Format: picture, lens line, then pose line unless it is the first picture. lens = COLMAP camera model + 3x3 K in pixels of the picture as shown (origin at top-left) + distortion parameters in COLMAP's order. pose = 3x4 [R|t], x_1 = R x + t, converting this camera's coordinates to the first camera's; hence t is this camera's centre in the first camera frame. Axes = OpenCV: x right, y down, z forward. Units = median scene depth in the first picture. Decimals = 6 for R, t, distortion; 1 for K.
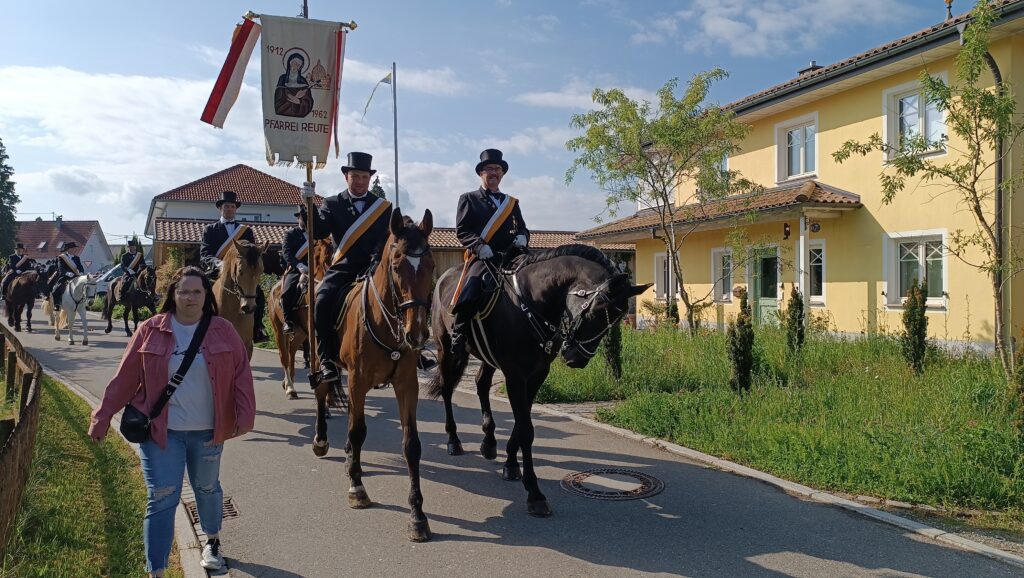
lens RADIAL K [[743.2, 0, 513.3], [0, 743.2, 292.6], [0, 0, 1]] dist [0.024848, -0.024937]
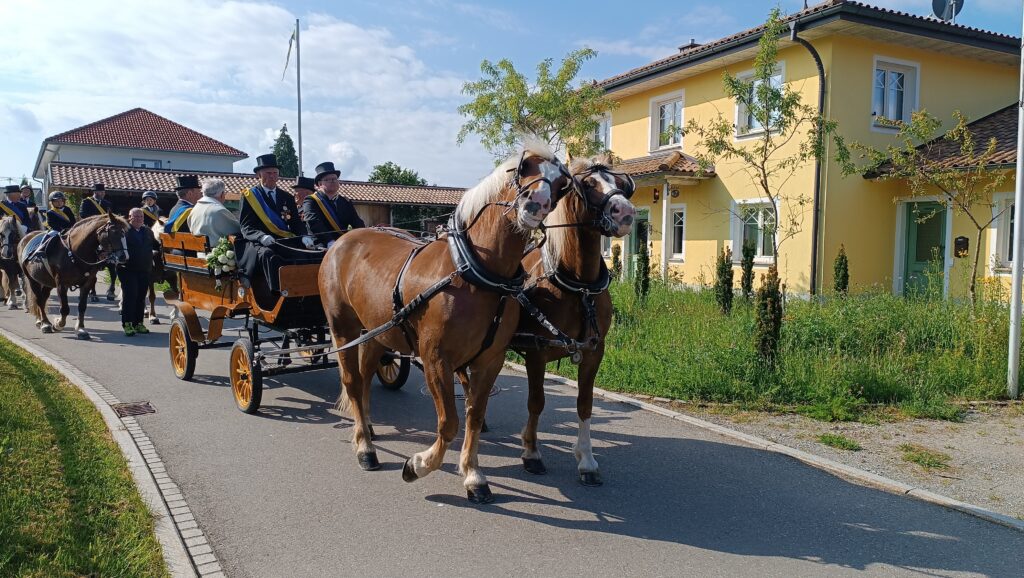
lens RADIAL K [[741.5, 0, 512.0], [0, 741.5, 289.2], [0, 0, 1]] dist [0.043387, -0.054542]
pose [[0.993278, 0.015193, 0.114755, 0.031973], [-0.021393, 0.998366, 0.052996, 0.005453], [-0.113762, -0.055095, 0.991979, -0.123885]]
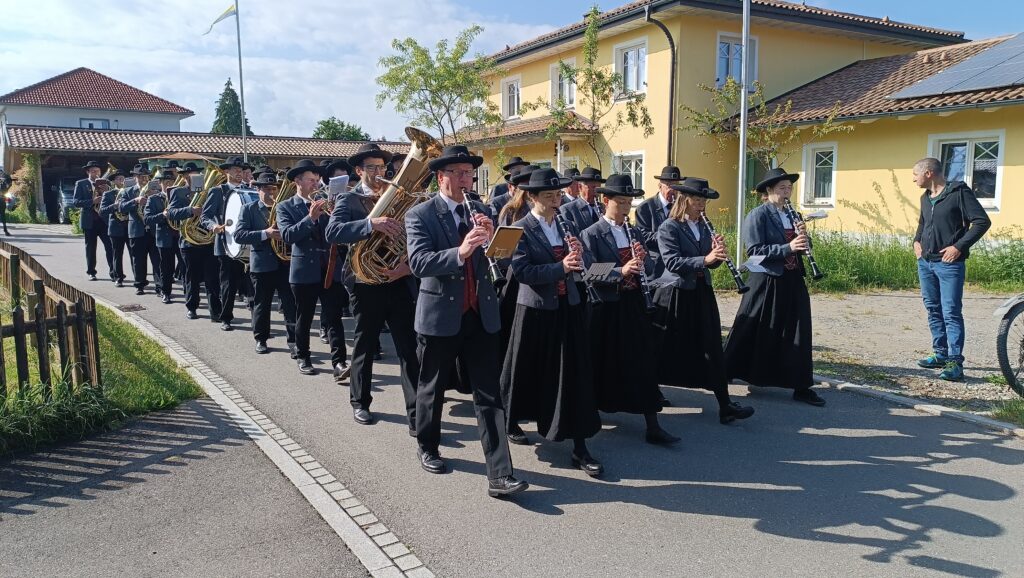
lens RADIAL K [[741.5, 0, 512.0], [0, 741.5, 289.2], [0, 0, 1]] dist [0.043387, -0.054542]
pose [[0.985409, -0.019724, 0.169059, 0.085167], [-0.000409, 0.992986, 0.118232, 0.010907], [-0.170205, -0.116576, 0.978489, -0.385301]]
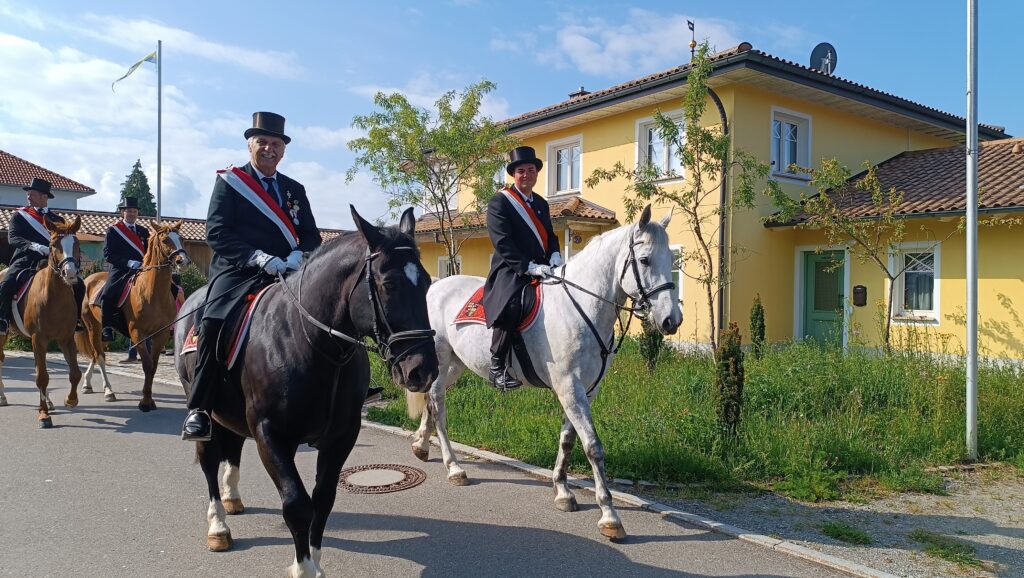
lens RADIAL K [[735.2, 0, 515.4], [0, 735.2, 293.0], [0, 0, 1]] dist [0.107575, -0.184454]
pose [[0.958150, 0.022180, 0.285406, 0.008062], [-0.021653, 0.999753, -0.005003, -0.000009], [-0.285446, -0.001386, 0.958394, -0.021731]]
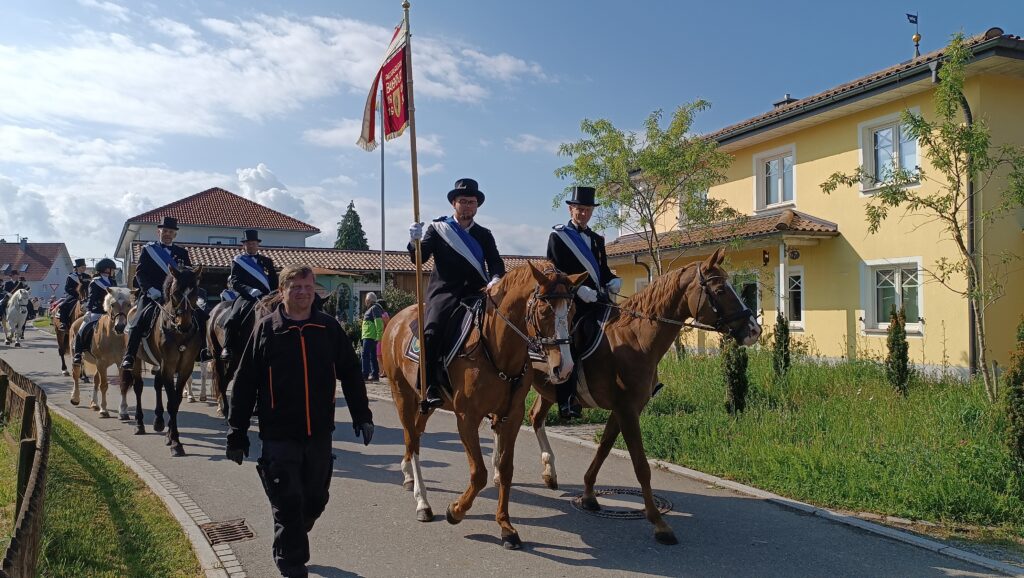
lens RADIAL K [[743.2, 0, 513.3], [0, 743.2, 292.6], [0, 0, 1]] dist [0.024848, -0.024937]
pose [[0.999285, 0.004560, 0.037524, -0.024749], [-0.003285, 0.999417, -0.033982, 0.001201], [-0.037657, 0.033834, 0.998718, -0.011919]]
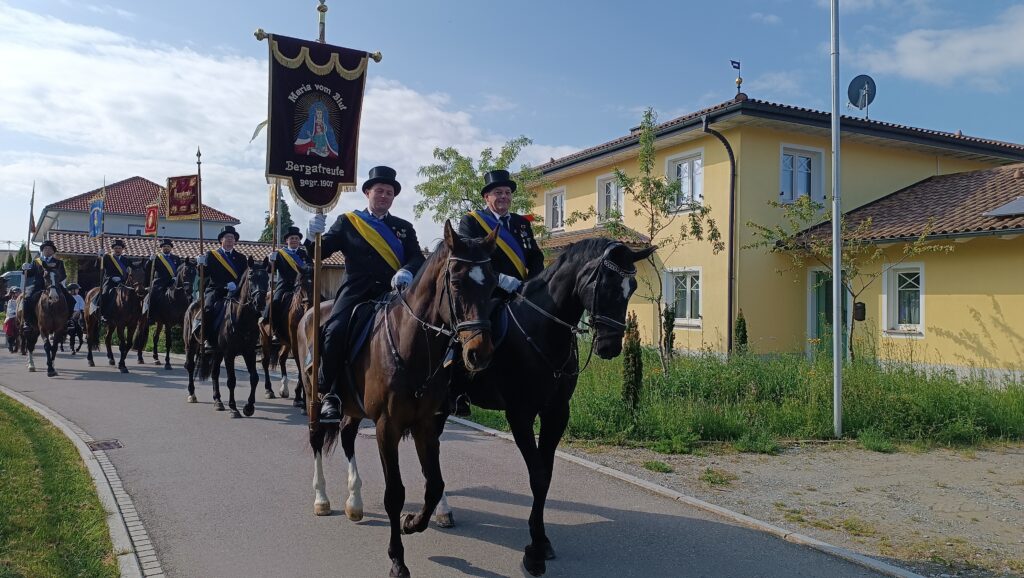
lens RADIAL K [[742.6, 0, 511.2], [0, 742.6, 289.0], [0, 0, 1]] dist [0.047656, -0.051393]
pose [[0.992947, 0.025655, 0.115753, 0.098898], [-0.022386, 0.999315, -0.029459, 0.000153], [-0.116429, 0.026660, 0.992841, -0.262331]]
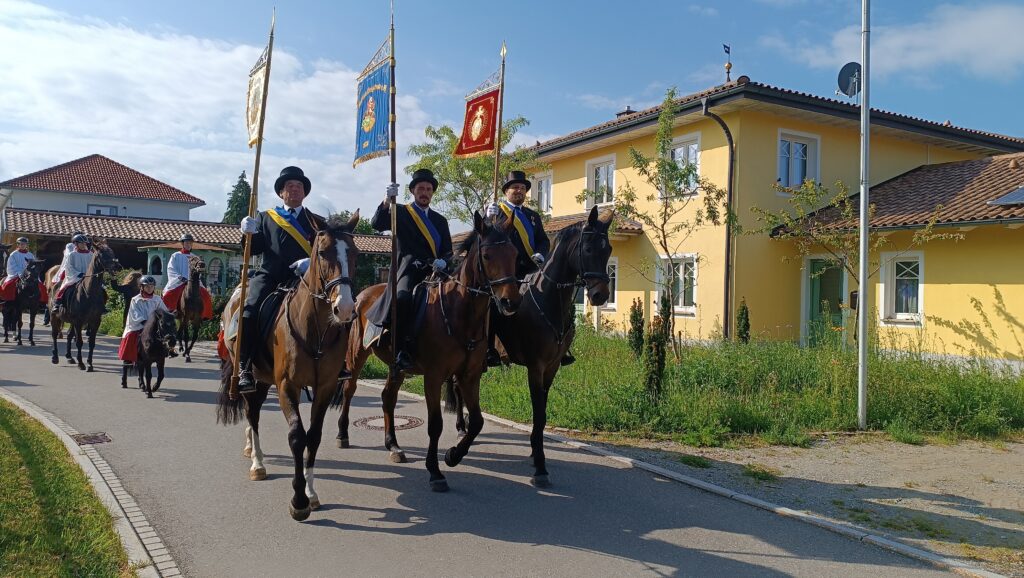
lens RADIAL K [[740.1, 0, 512.3], [0, 740.1, 293.8], [0, 0, 1]] dist [0.054335, -0.058869]
pose [[0.985582, 0.030946, 0.166344, 0.055055], [-0.030249, 0.999520, -0.006723, 0.002703], [-0.166472, 0.001594, 0.986045, -0.216143]]
